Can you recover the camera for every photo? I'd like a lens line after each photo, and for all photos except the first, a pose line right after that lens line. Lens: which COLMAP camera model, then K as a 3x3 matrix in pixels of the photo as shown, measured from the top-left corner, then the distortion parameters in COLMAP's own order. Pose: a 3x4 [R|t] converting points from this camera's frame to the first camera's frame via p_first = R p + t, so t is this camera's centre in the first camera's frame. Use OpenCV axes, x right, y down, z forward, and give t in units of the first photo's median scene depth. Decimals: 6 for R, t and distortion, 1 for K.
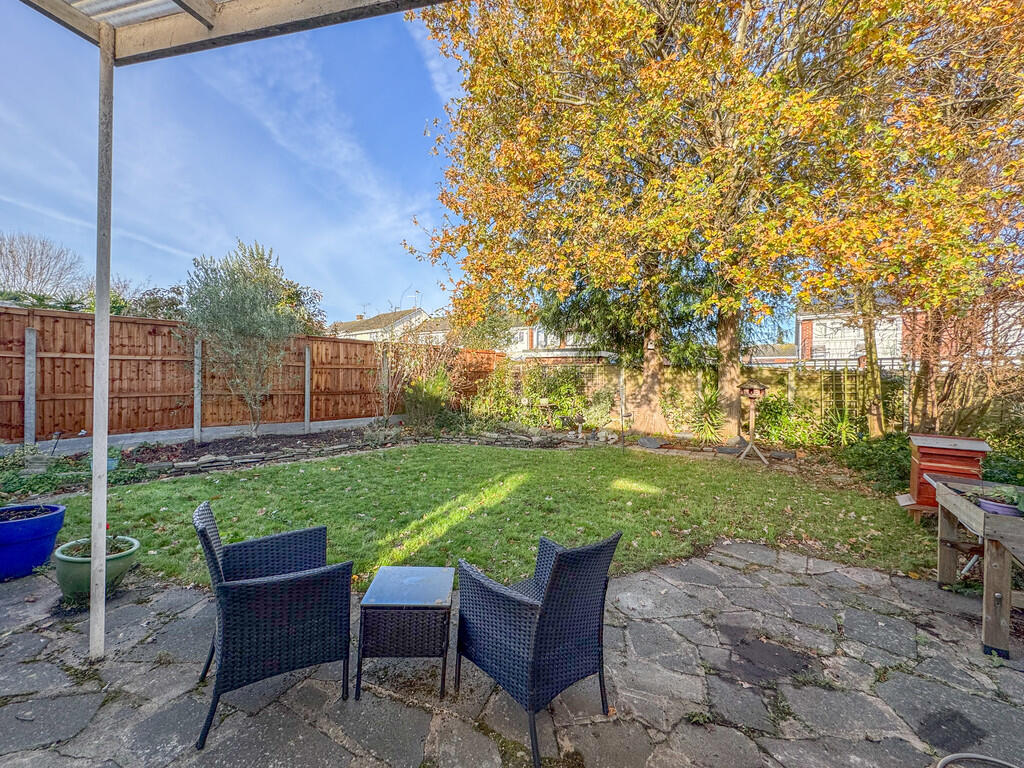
lens RADIAL K [[423.1, 0, 513.7], [0, 423.1, 383.5], [0, 0, 1]] dist [0.001938, -0.000221]
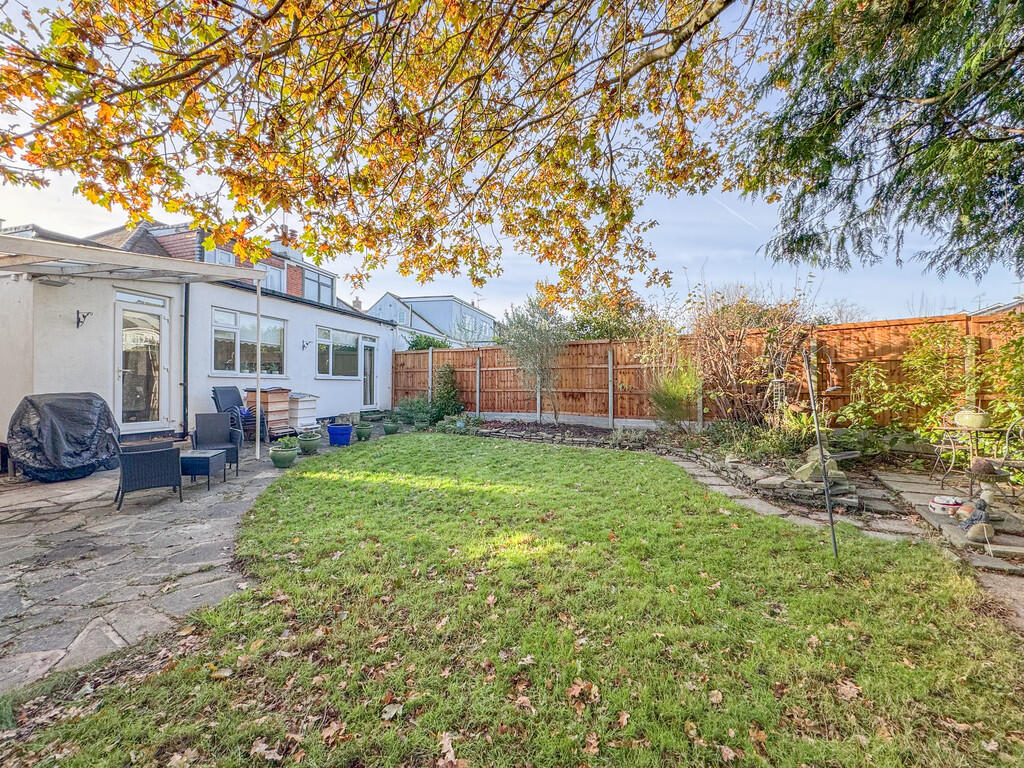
lens RADIAL K [[423.1, 0, 513.7], [0, 423.1, 383.5], [0, 0, 1]] dist [0.001938, -0.000221]
pose [[0.062269, -0.013525, -0.997968, 0.730563], [-0.009029, 0.999860, -0.014114, 0.023172], [0.998019, 0.009890, 0.062138, 0.822534]]
